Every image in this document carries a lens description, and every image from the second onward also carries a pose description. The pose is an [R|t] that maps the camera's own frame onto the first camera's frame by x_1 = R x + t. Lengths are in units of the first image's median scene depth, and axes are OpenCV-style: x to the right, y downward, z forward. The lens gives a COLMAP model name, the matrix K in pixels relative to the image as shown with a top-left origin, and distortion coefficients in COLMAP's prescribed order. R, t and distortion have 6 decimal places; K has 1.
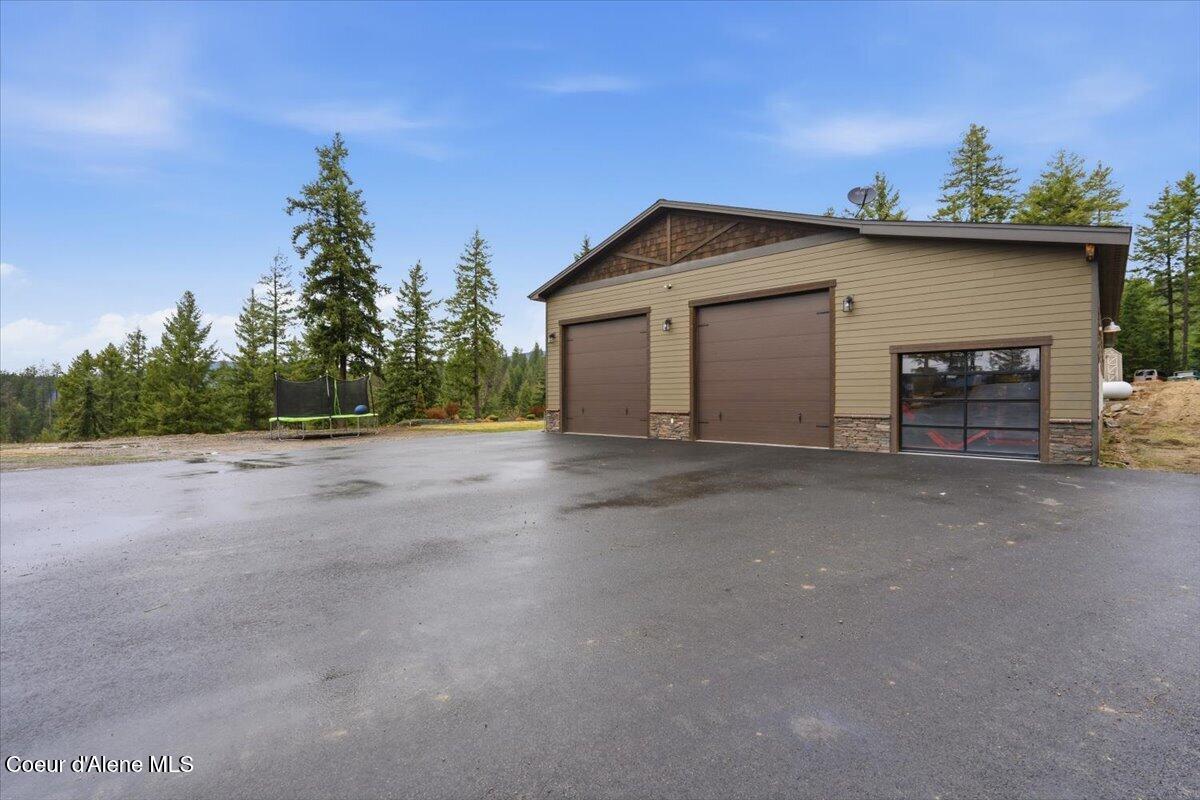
lens RADIAL K [[541.7, 0, 601.3], [0, 541.7, 401.3], [0, 0, 1]] dist [-0.008607, 0.002099]
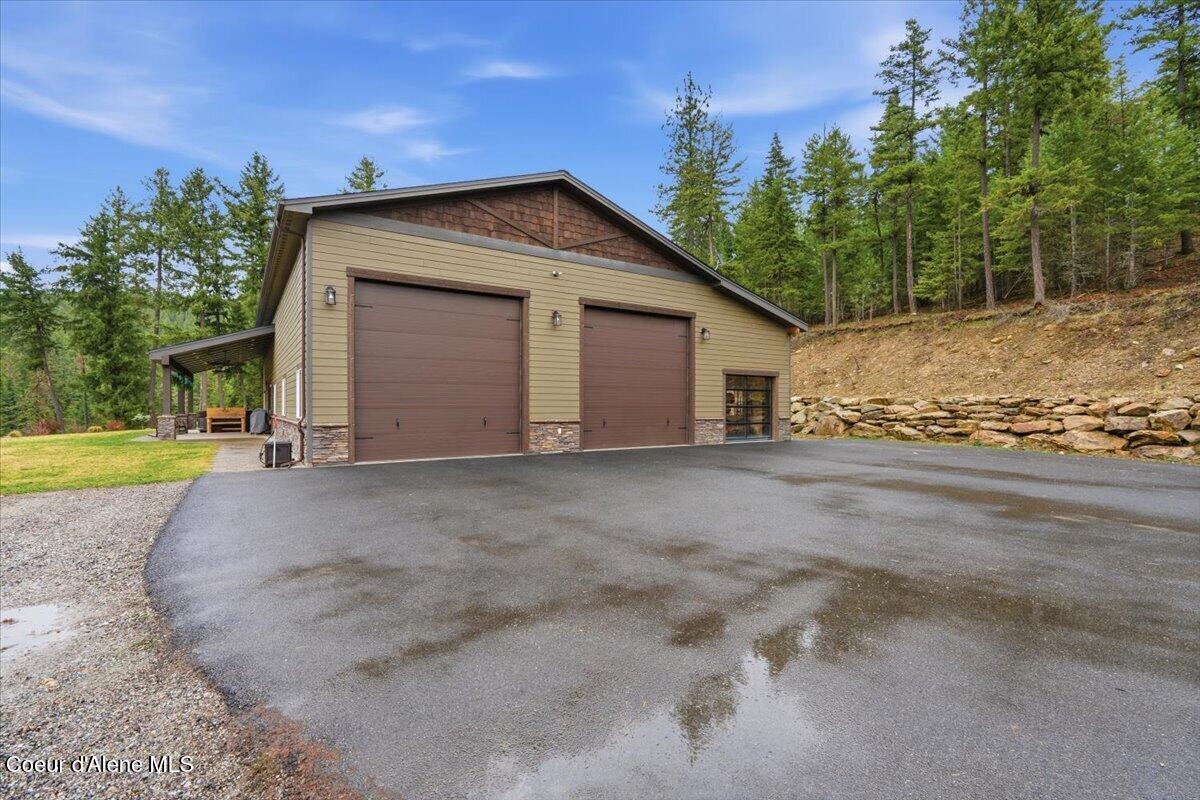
lens RADIAL K [[541.7, 0, 601.1], [0, 541.7, 408.8], [0, 0, 1]] dist [-0.008607, 0.002099]
pose [[0.221979, -0.002750, 0.975048, -0.713508], [0.004313, 0.999989, 0.001839, -0.000392], [-0.975042, 0.003797, 0.221989, 0.764872]]
